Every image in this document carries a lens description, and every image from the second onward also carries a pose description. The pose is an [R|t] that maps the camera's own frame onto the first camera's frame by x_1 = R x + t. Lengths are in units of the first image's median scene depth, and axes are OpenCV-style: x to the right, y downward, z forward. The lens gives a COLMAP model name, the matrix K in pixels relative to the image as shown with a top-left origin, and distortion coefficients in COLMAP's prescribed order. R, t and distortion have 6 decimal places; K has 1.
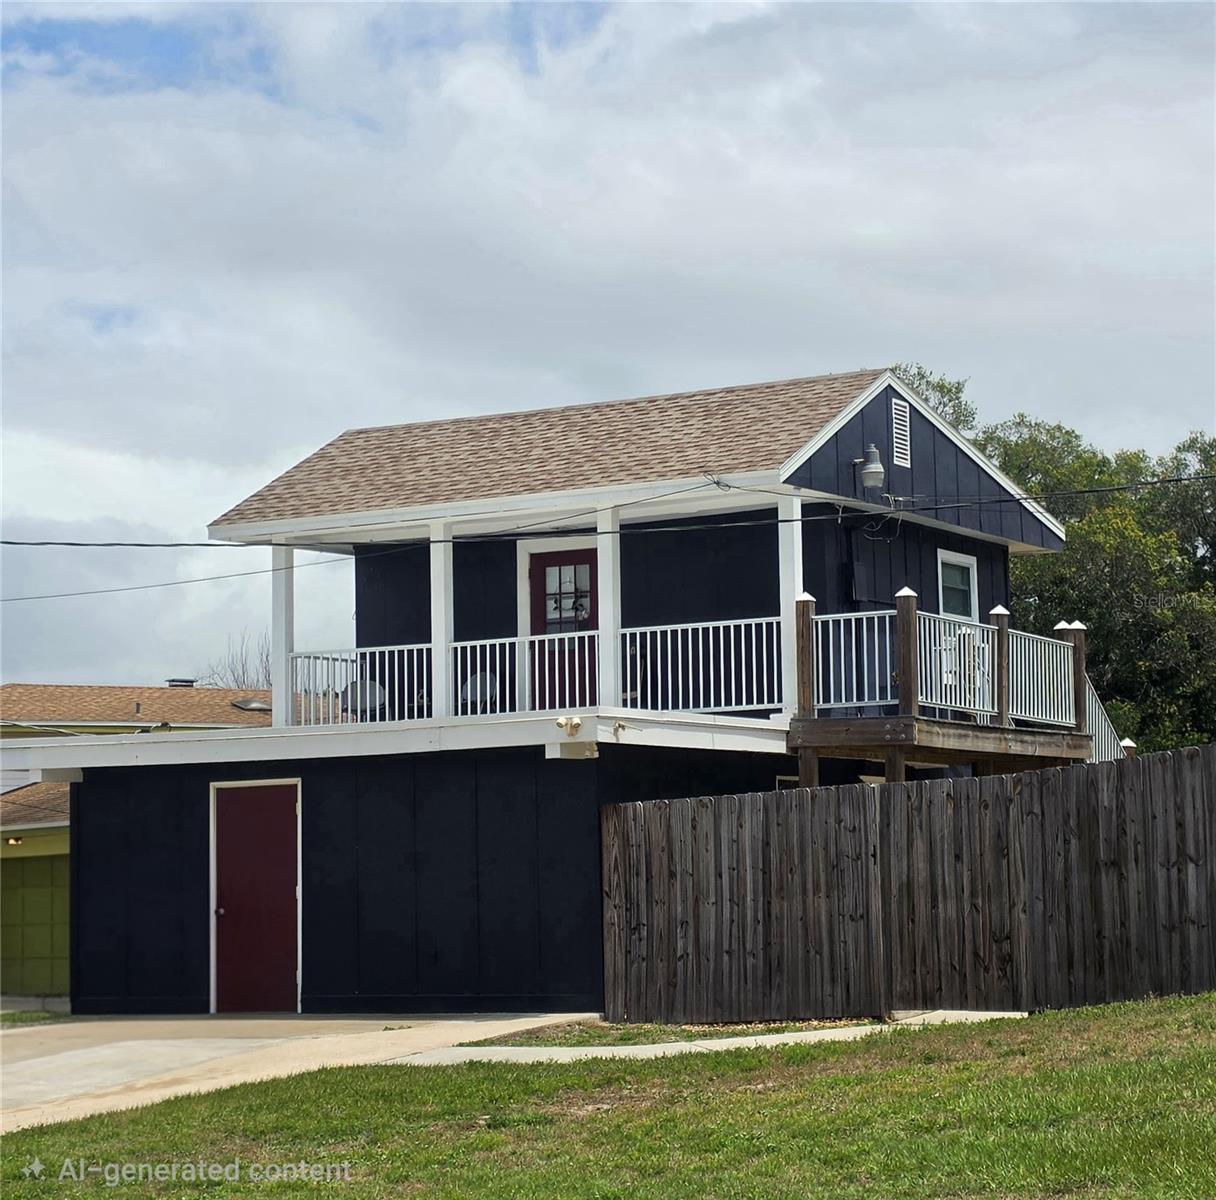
lens RADIAL K [[2746.8, 0, 607.3], [0, 2746.8, 602.2], [0, 0, 1]] dist [0.327027, 0.000000]
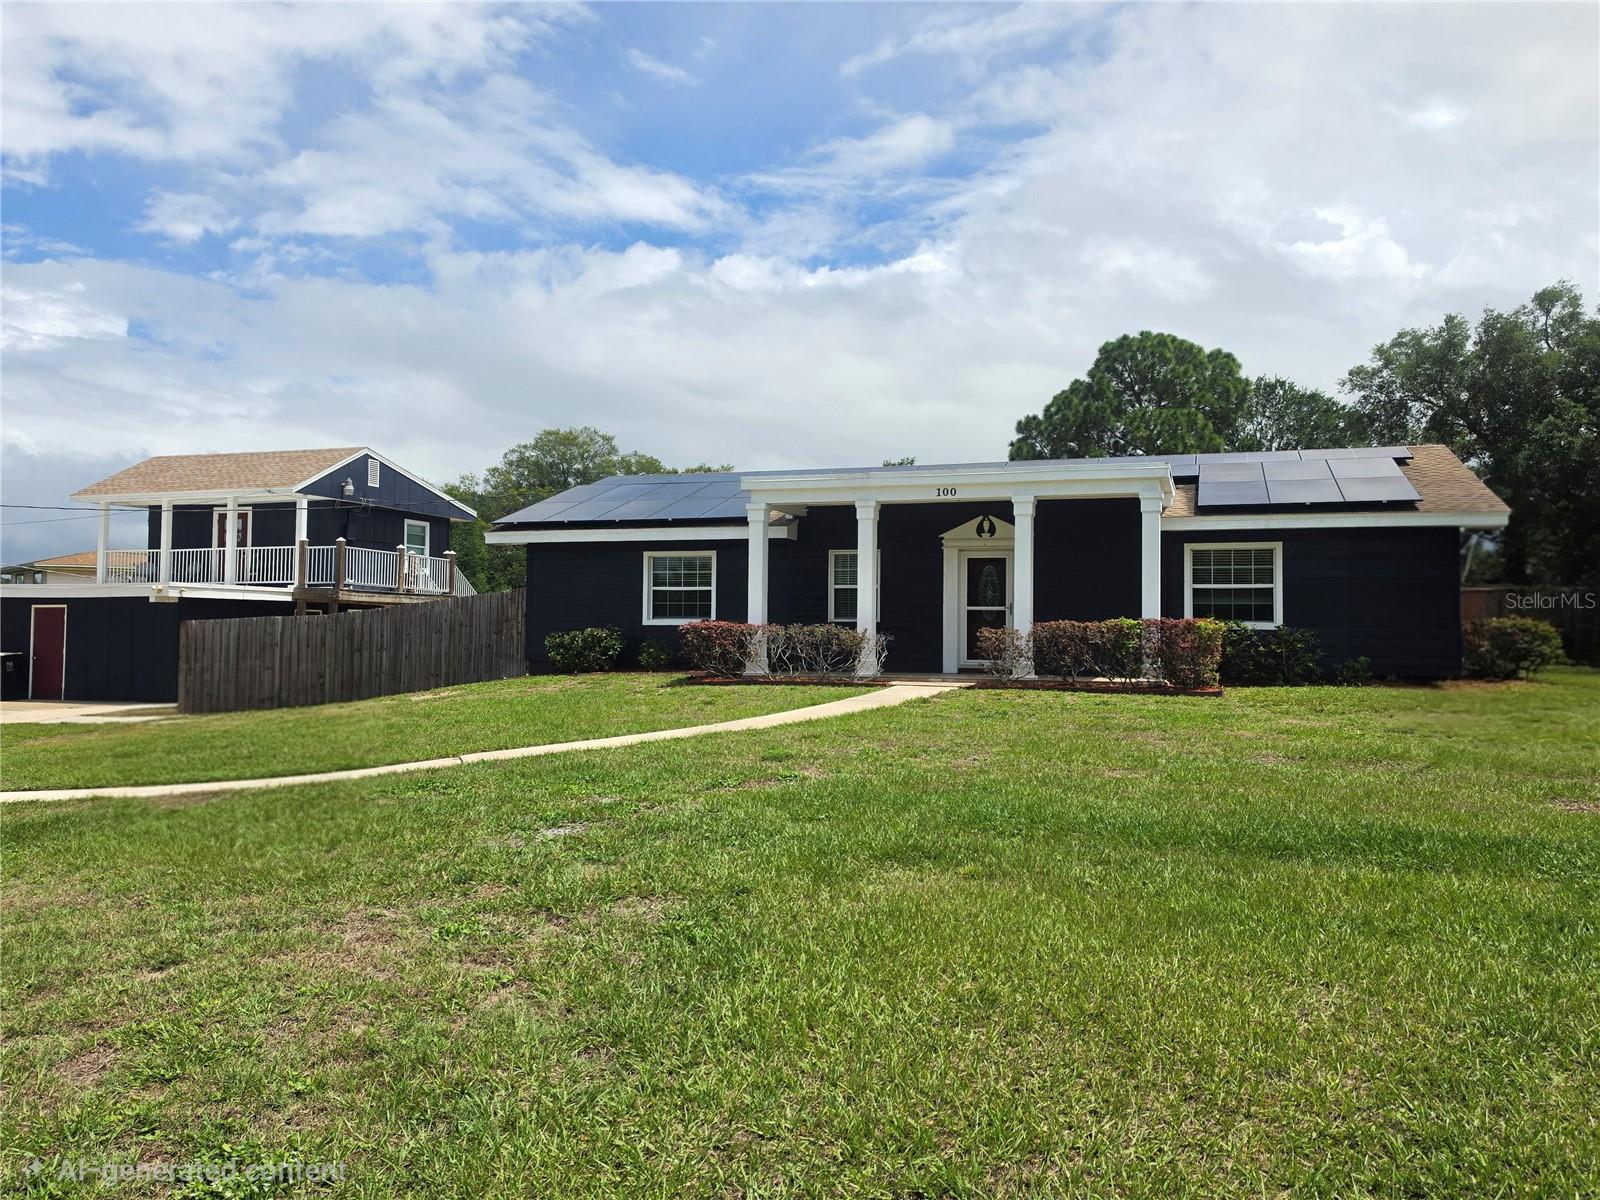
lens RADIAL K [[1202.6, 0, 814.8], [0, 1202.6, 588.9], [0, 0, 1]] dist [0.040453, -0.070080]
pose [[0.978367, 0.035750, 0.203766, 0.305783], [-0.047257, 0.997534, 0.051888, -0.035735], [-0.201408, -0.060395, 0.977644, -0.165457]]
